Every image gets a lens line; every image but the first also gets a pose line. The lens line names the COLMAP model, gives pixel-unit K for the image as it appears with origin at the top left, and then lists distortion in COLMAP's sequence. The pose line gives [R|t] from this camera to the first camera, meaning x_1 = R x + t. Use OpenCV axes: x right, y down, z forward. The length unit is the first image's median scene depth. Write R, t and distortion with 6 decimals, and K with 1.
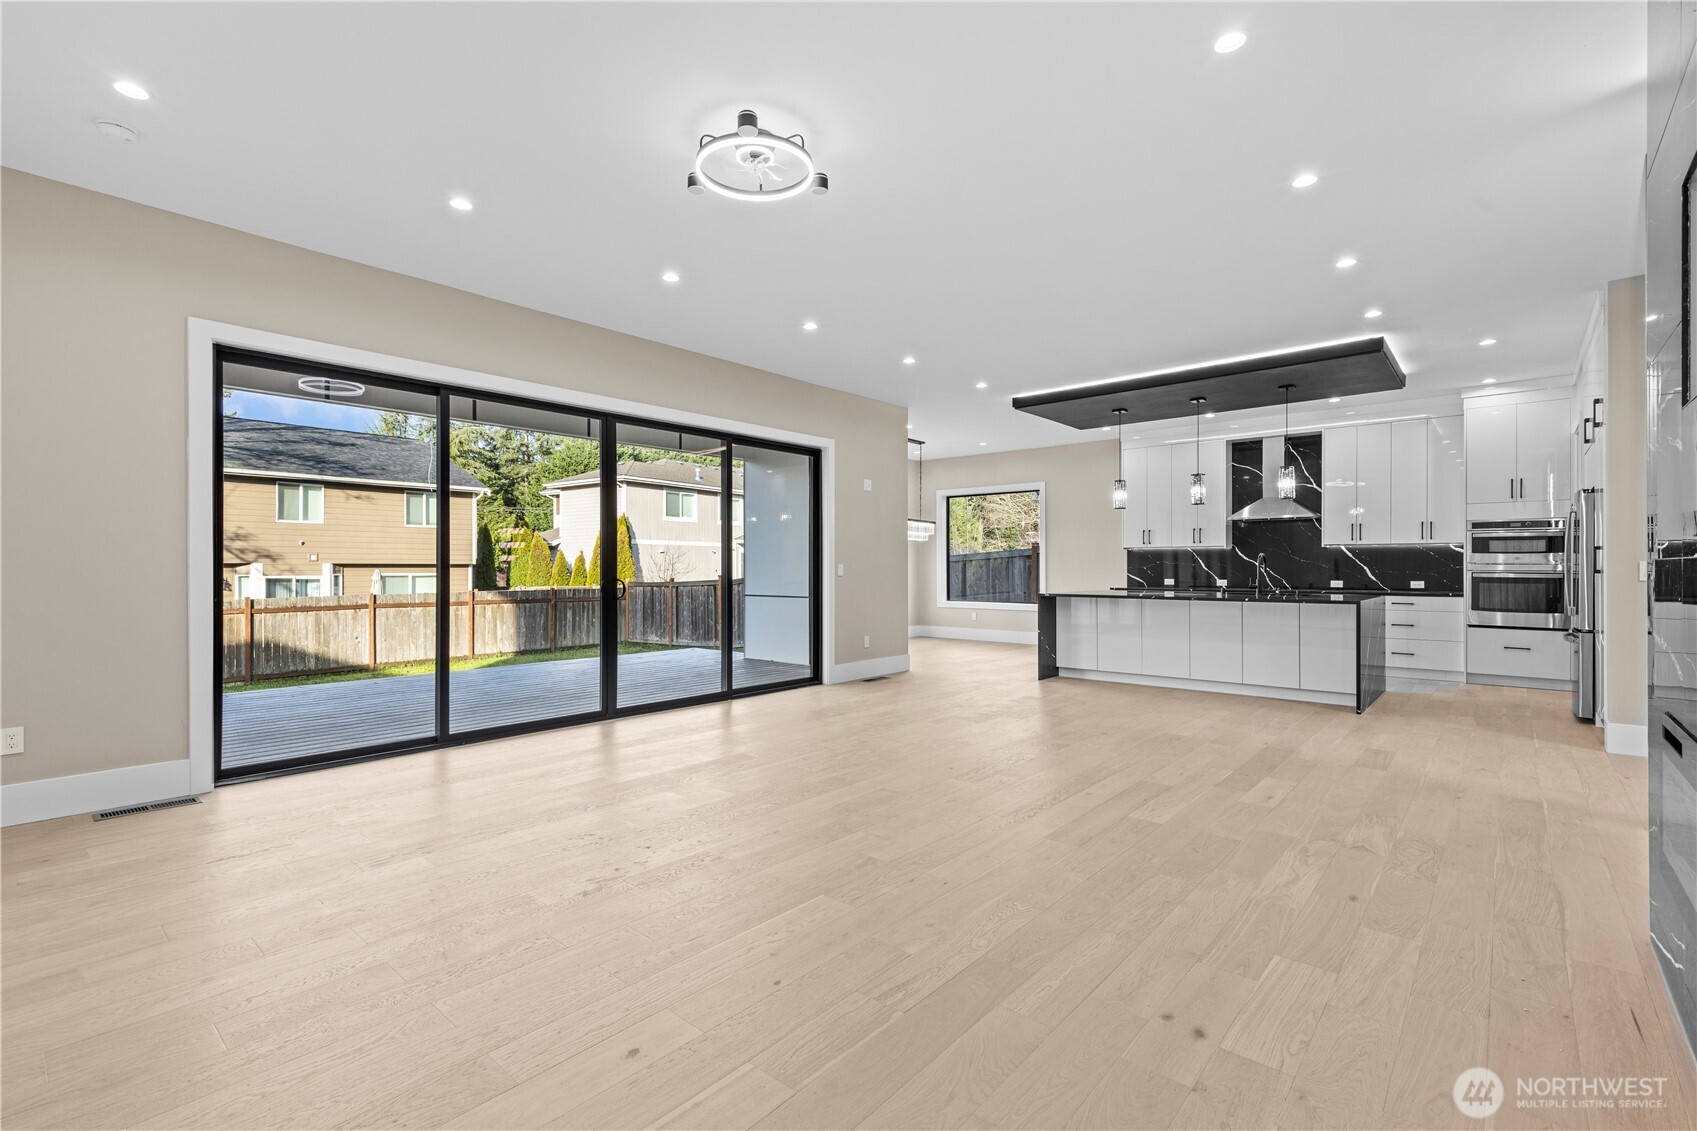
lens RADIAL K [[764.8, 0, 836.7], [0, 764.8, 566.0], [0, 0, 1]] dist [0.008297, -0.000082]
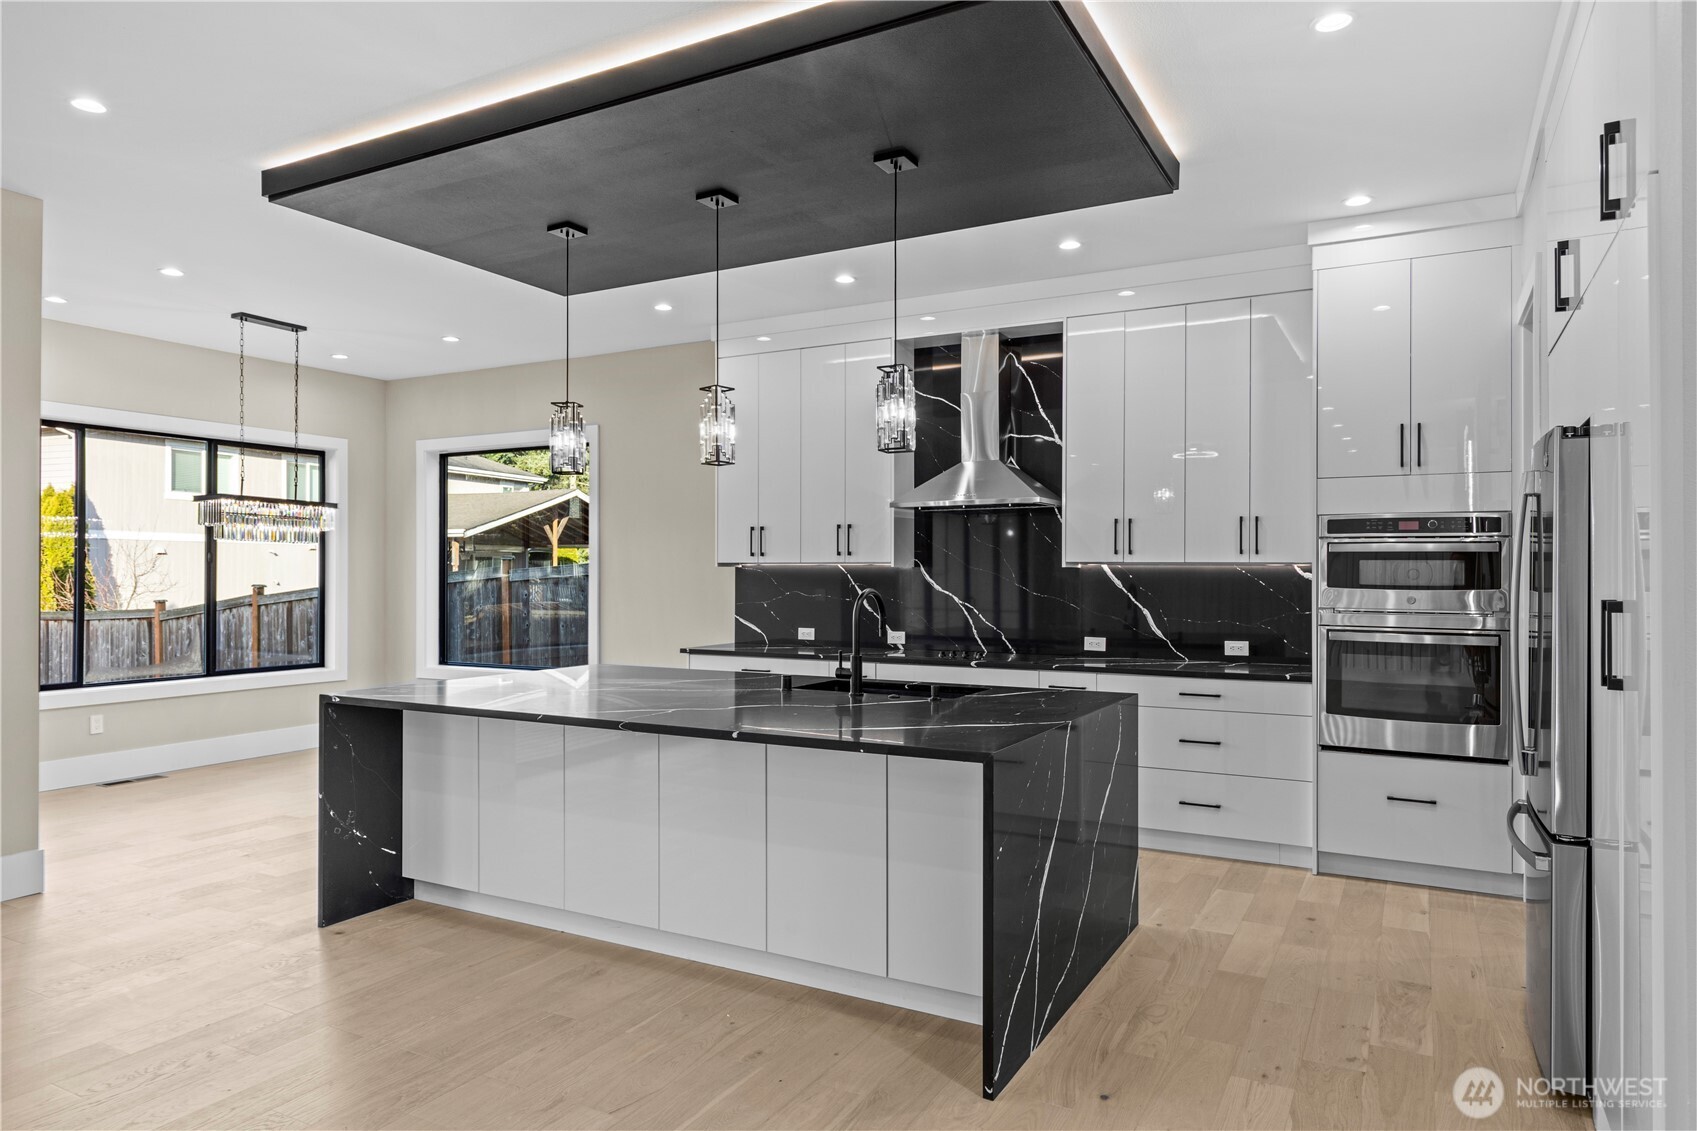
lens RADIAL K [[1044.8, 0, 848.5], [0, 1044.8, 565.5], [0, 0, 1]] dist [0.006403, -0.000241]
pose [[0.976571, 0.002838, 0.215177, 0.397859], [-0.002047, 0.999990, -0.003897, -0.025284], [-0.215186, 0.003365, 0.976567, 0.436694]]
